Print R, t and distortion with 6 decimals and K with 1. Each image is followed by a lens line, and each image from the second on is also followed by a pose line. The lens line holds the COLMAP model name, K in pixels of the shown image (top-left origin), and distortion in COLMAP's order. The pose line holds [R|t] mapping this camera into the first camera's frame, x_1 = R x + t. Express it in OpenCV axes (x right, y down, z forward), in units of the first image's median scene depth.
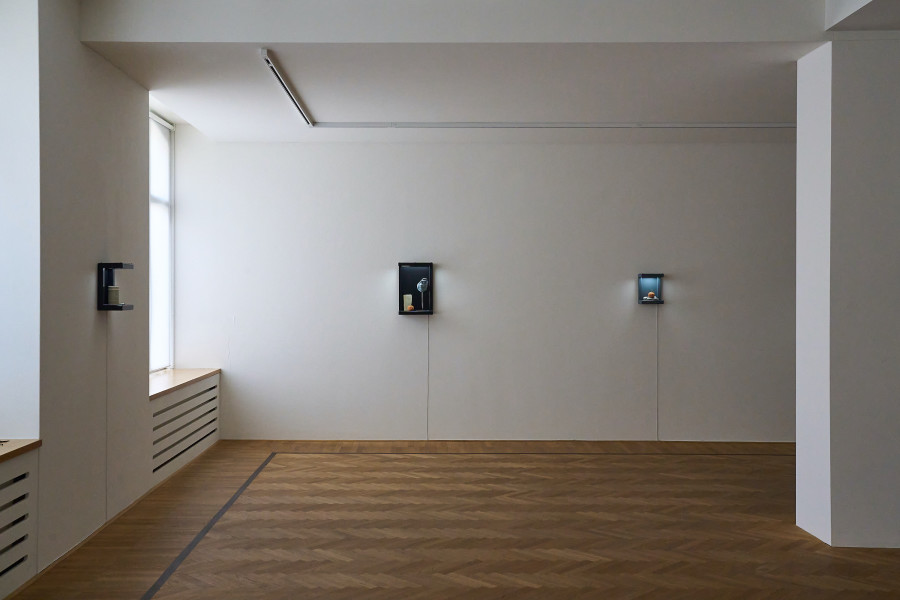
lens RADIAL K [[906.4, 0, 450.0], [0, 906.4, 300.0], [0, 0, 1]] dist [-0.001241, 0.001911]
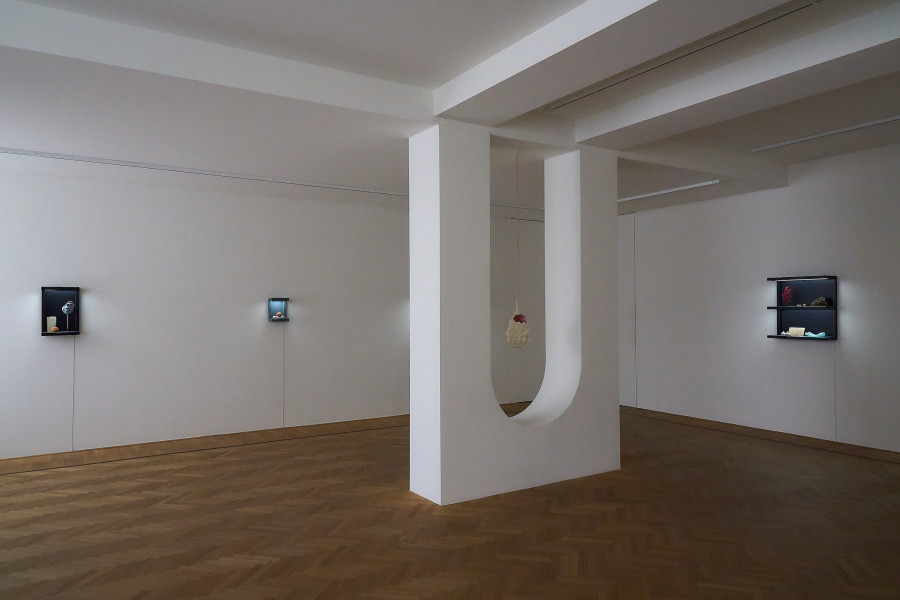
lens RADIAL K [[605.2, 0, 450.0], [0, 605.2, 300.0], [0, 0, 1]] dist [0.010341, -0.002088]
pose [[0.855260, 0.002319, 0.518193, -0.019832], [0.010204, 0.999721, -0.021315, -0.006870], [-0.518098, 0.023518, 0.854998, 0.181286]]
